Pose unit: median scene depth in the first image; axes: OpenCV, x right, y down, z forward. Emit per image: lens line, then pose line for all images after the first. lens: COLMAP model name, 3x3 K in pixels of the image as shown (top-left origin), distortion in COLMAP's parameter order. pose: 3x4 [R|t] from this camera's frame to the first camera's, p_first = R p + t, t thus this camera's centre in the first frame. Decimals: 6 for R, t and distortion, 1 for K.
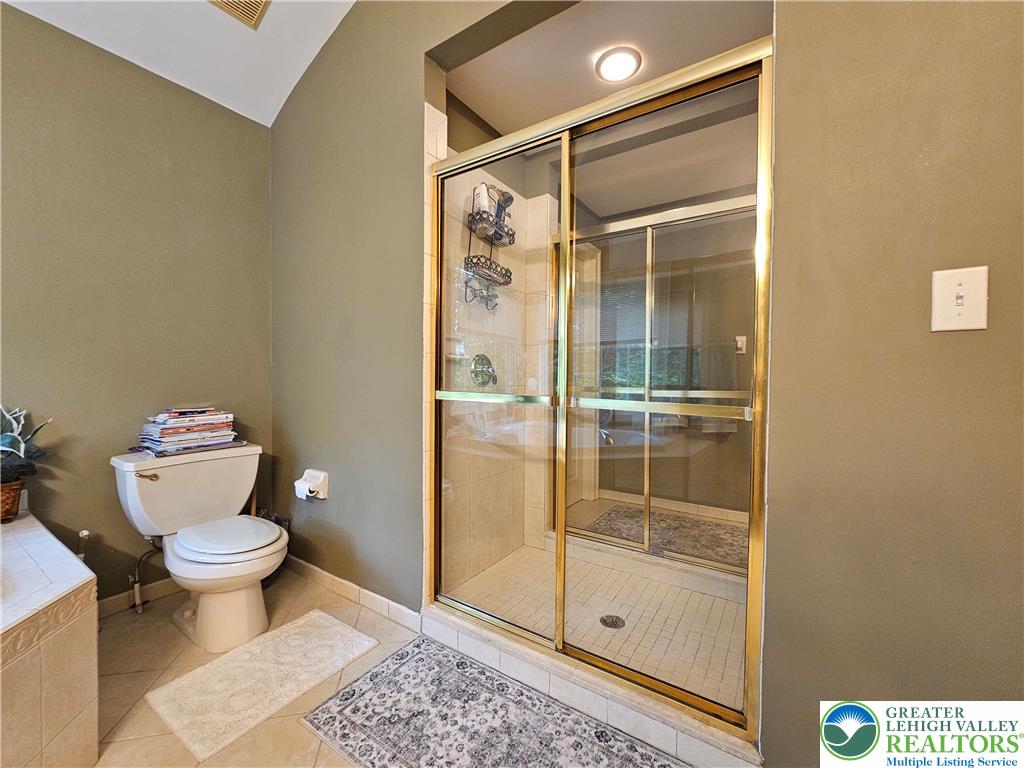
lens RADIAL K [[416.2, 0, 517.8], [0, 416.2, 387.7], [0, 0, 1]] dist [0.001612, -0.001010]
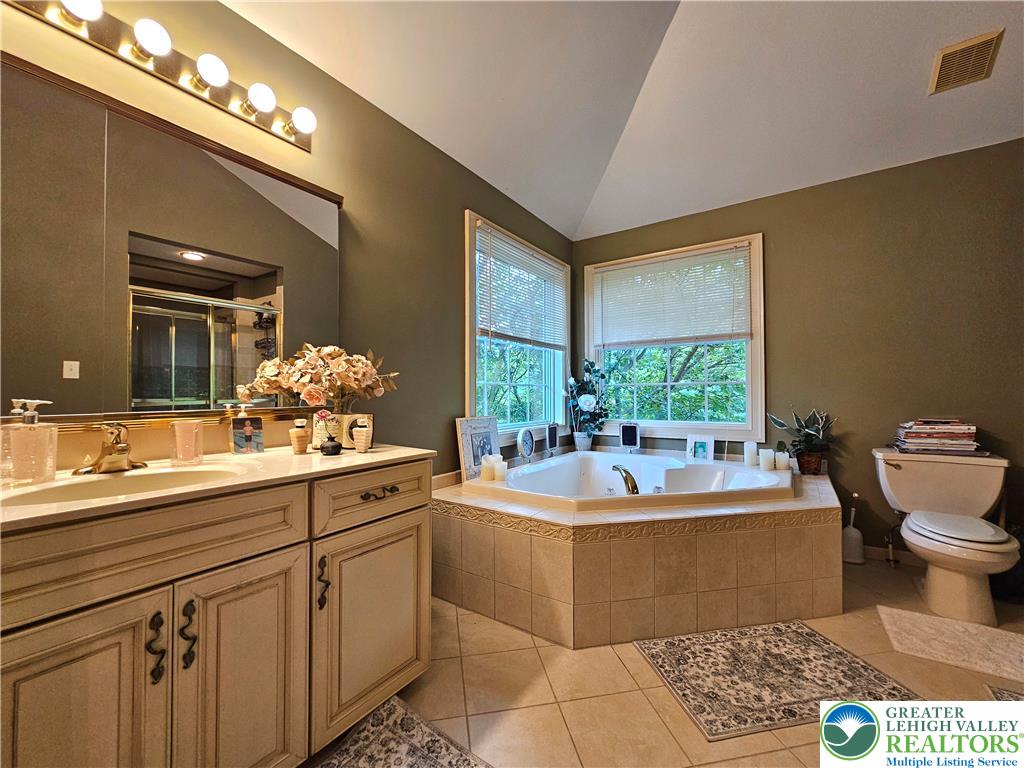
lens RADIAL K [[416.2, 0, 518.3], [0, 416.2, 388.9], [0, 0, 1]] dist [0.001612, -0.001010]
pose [[-0.002224, -0.017240, -0.999849, 0.475546], [-0.019771, 0.999657, -0.017193, 0.008400], [0.999802, 0.019730, -0.002564, -0.232314]]
